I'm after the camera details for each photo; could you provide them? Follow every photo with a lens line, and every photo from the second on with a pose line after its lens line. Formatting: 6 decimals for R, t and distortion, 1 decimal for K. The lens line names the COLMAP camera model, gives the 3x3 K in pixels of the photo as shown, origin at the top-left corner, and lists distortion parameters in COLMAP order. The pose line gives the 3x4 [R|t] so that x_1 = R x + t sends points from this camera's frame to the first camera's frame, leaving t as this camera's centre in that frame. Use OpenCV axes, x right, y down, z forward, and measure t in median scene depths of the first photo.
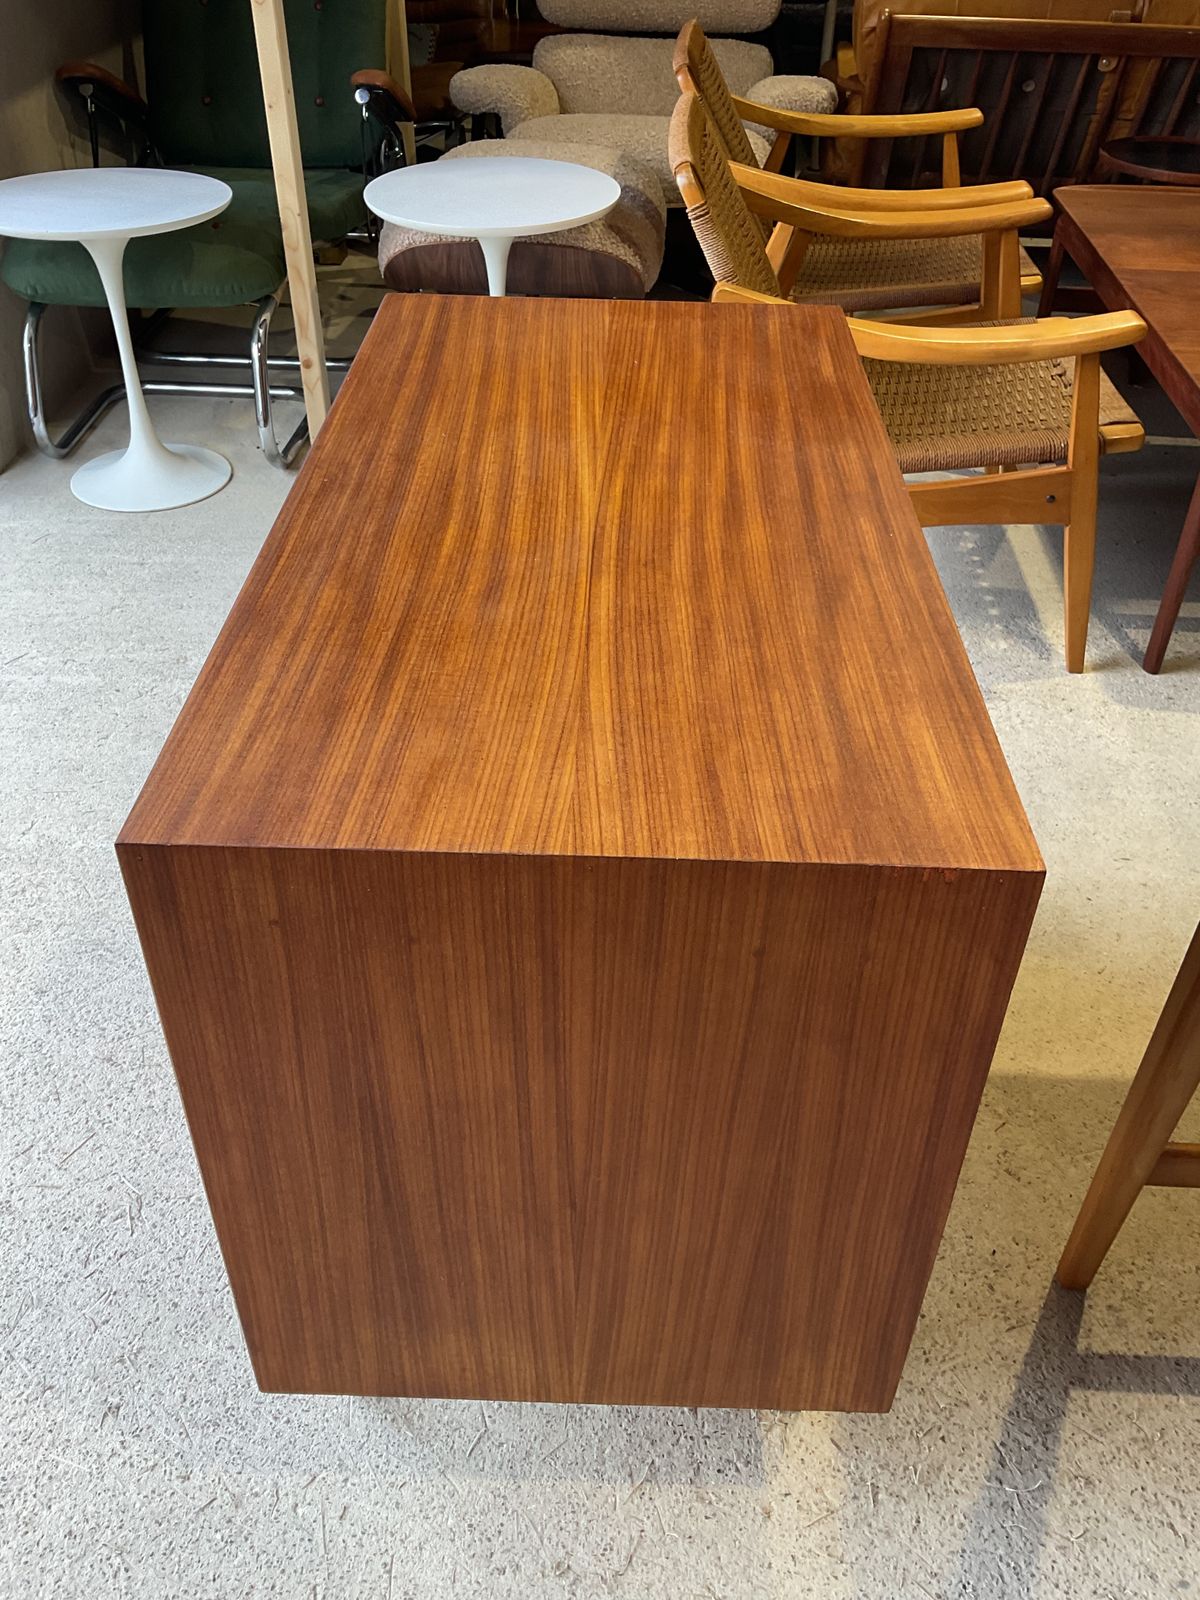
lens RADIAL K [[1330.9, 0, 602.6], [0, 1330.9, 798.5], [0, 0, 1]] dist [0.027589, -0.053296]
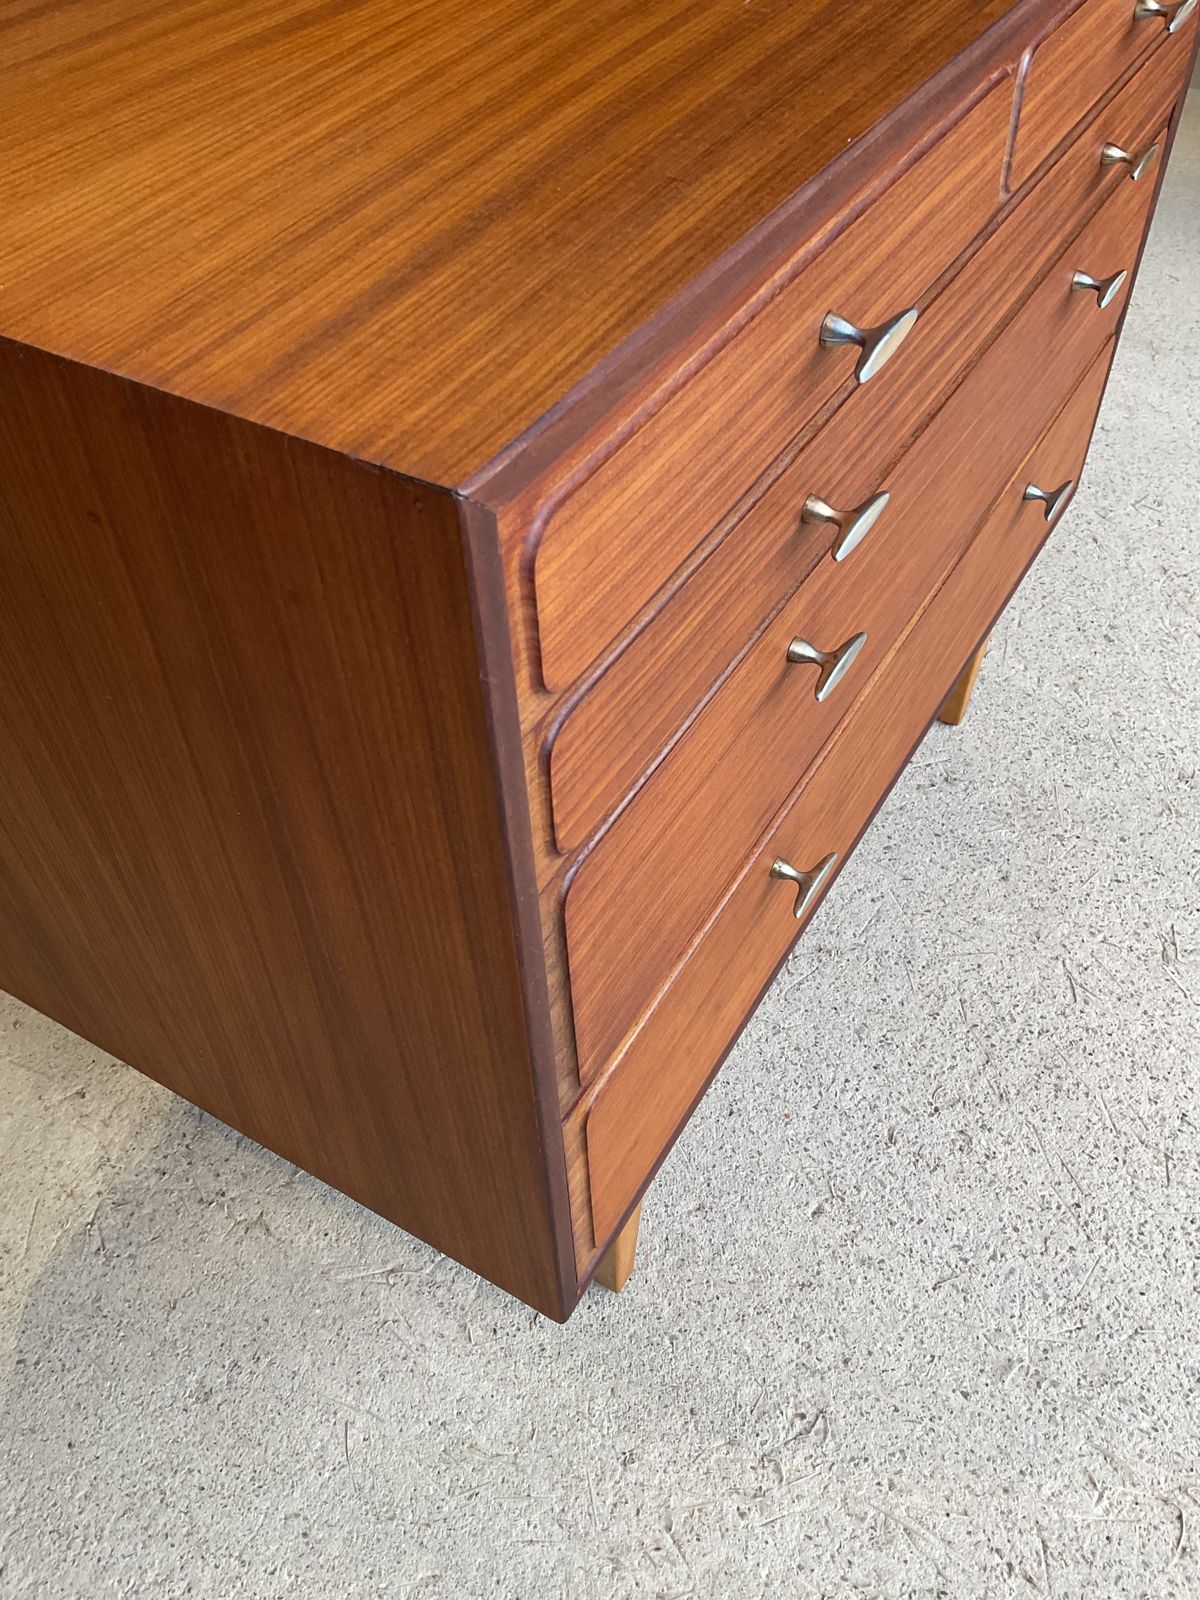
lens RADIAL K [[1330.9, 0, 592.8], [0, 1330.9, 802.5], [0, 0, 1]] dist [0.027589, -0.053296]
pose [[-0.867545, -0.358529, 0.344706, -0.345381], [0.318055, 0.132910, 0.938710, -0.709877], [-0.382370, 0.924008, -0.001273, 1.247199]]
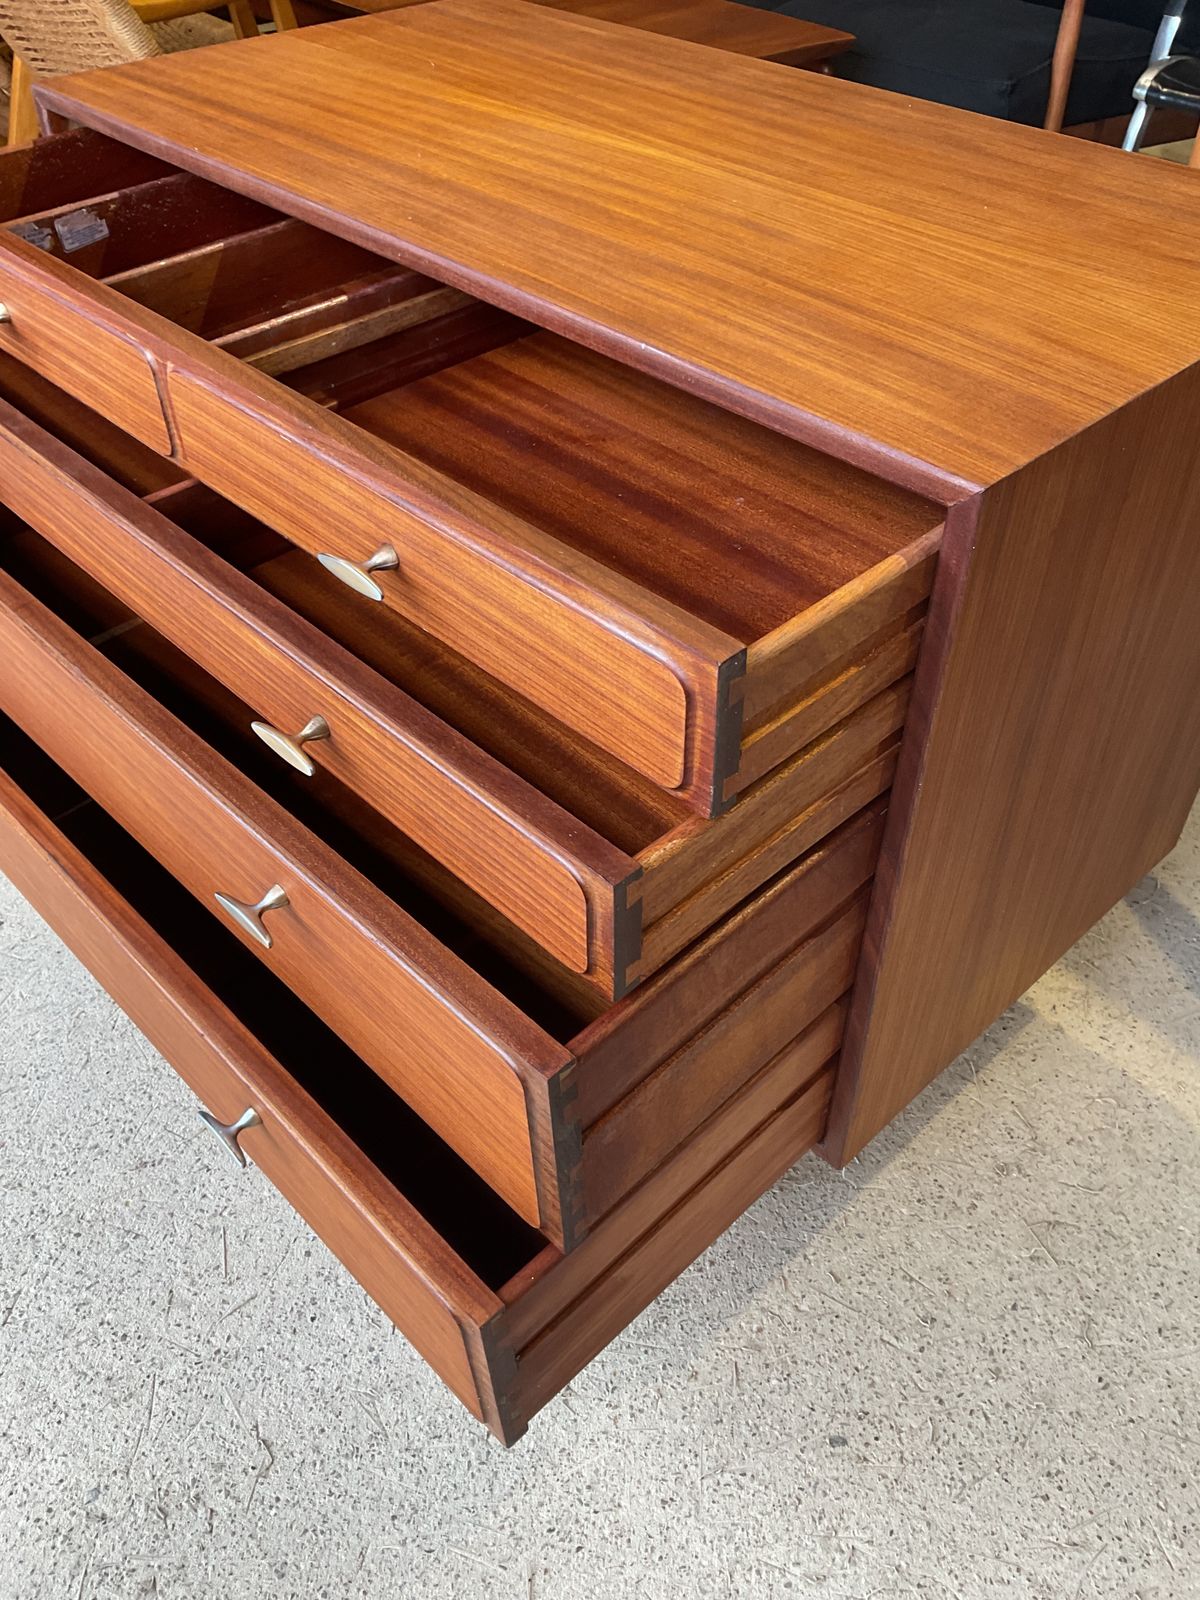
lens RADIAL K [[1330.9, 0, 595.5], [0, 1330.9, 800.2], [0, 0, 1]] dist [0.027589, -0.053296]
pose [[0.704503, -0.489305, 0.514058, -0.632606], [0.444879, 0.868829, 0.217297, -0.051637], [-0.552953, 0.075608, 0.829775, 0.261656]]
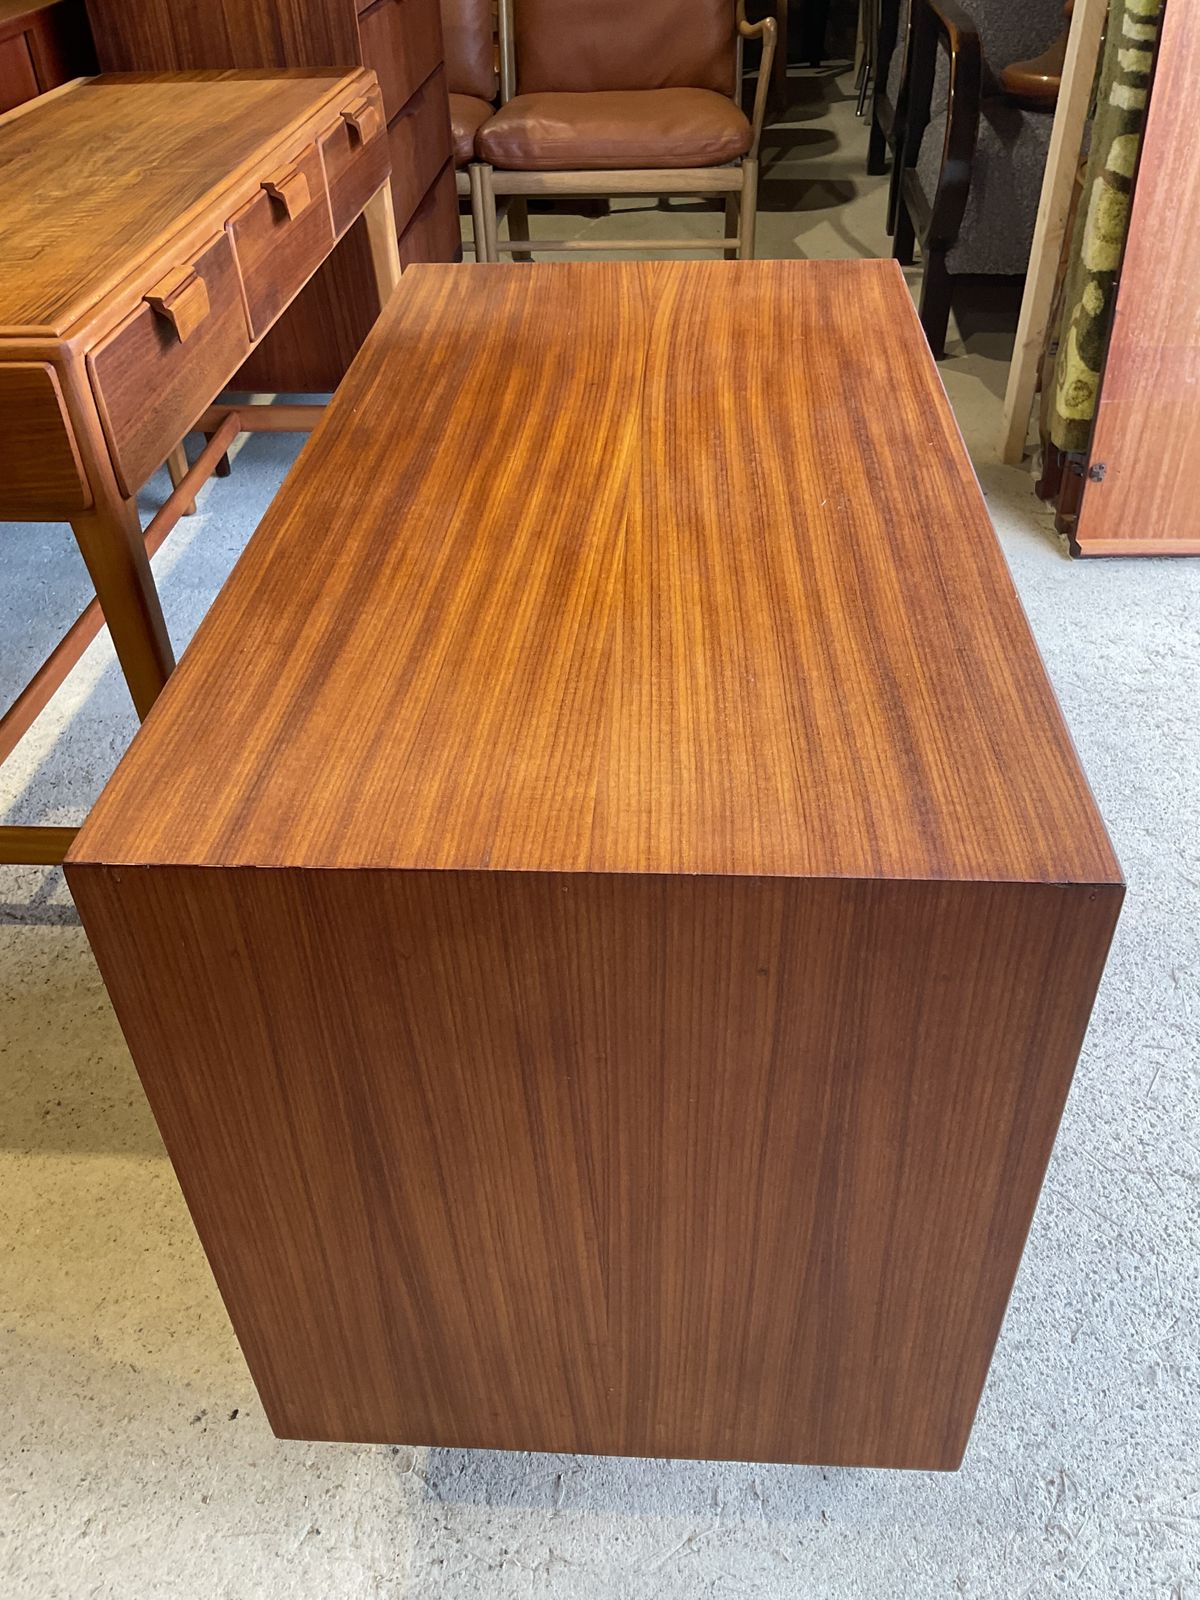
lens RADIAL K [[1330.9, 0, 594.8], [0, 1330.9, 803.4], [0, 0, 1]] dist [0.027589, -0.053296]
pose [[-0.999091, -0.014458, 0.040103, -0.015983], [0.035596, 0.234669, 0.971423, -0.952066], [-0.023456, 0.971968, -0.233941, 1.286619]]
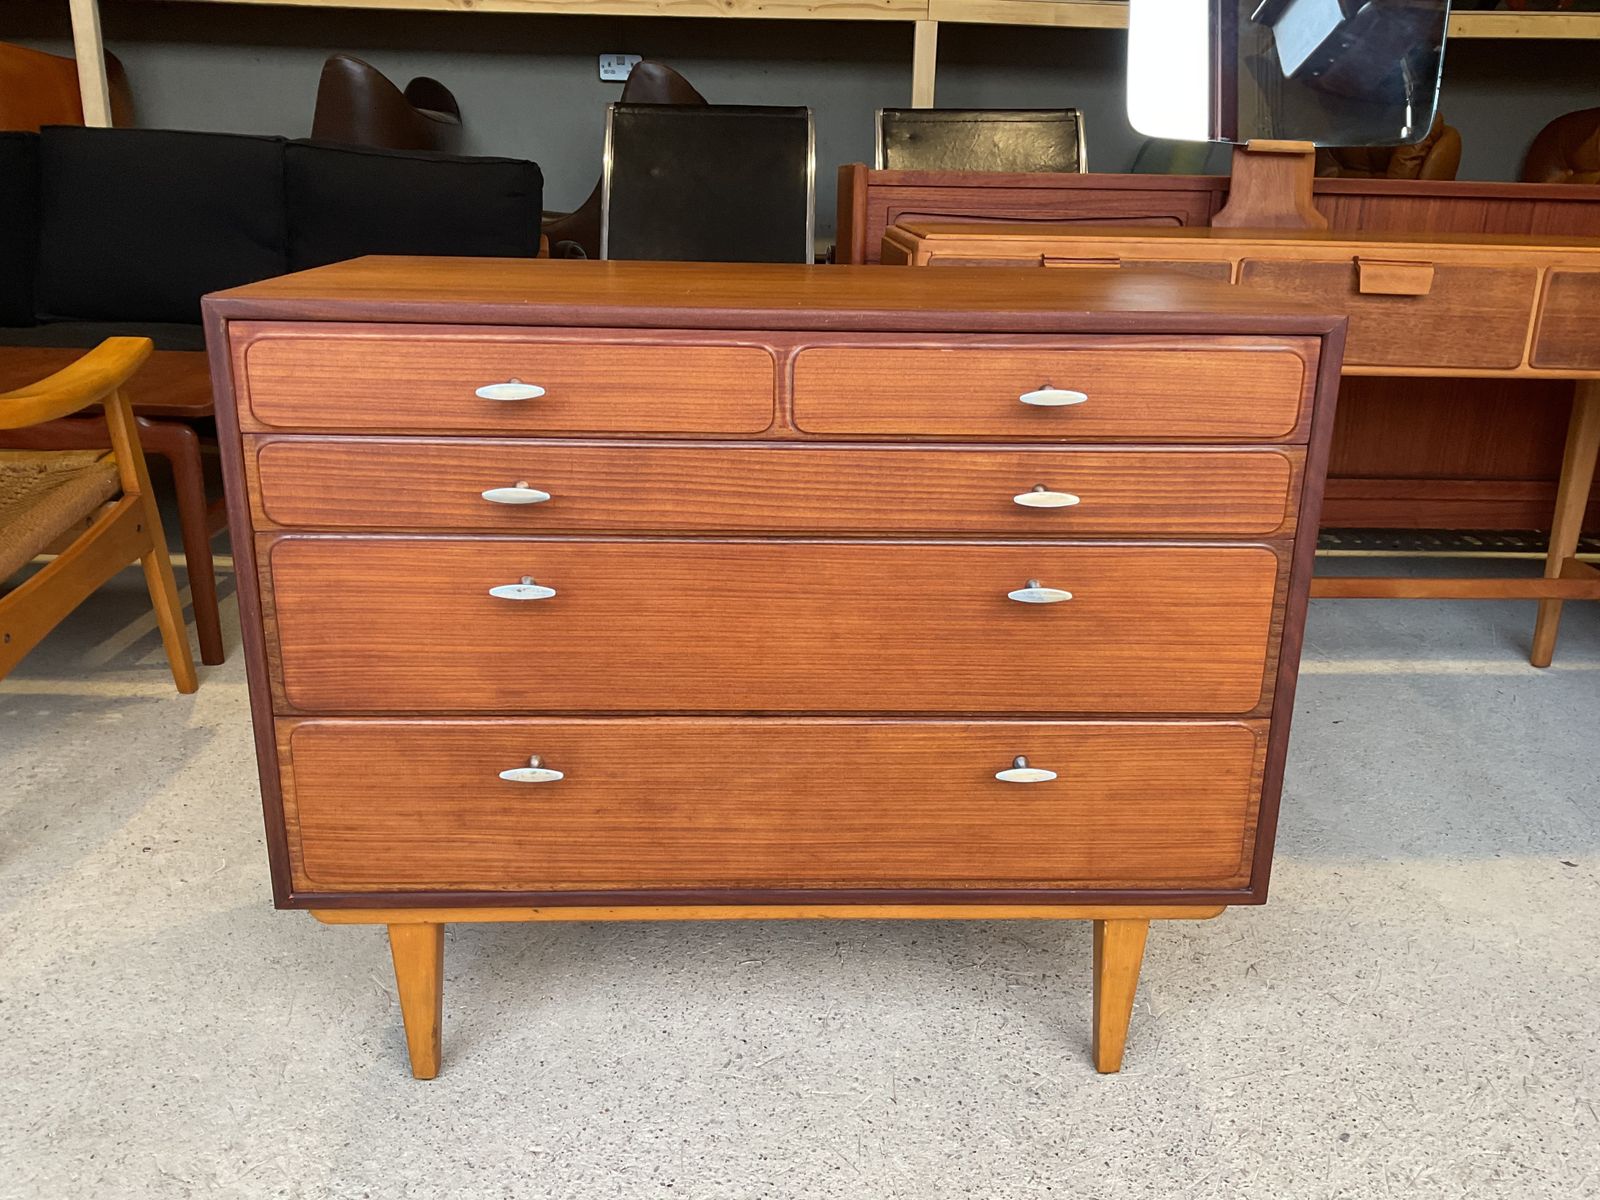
lens RADIAL K [[1330.9, 0, 796.7], [0, 1330.9, 593.4], [0, 0, 1]] dist [0.027589, -0.053296]
pose [[-0.059301, -0.327704, 0.942917, -1.119160], [0.599614, 0.743494, 0.296107, -0.334996], [-0.798089, 0.582946, 0.152406, 0.859282]]
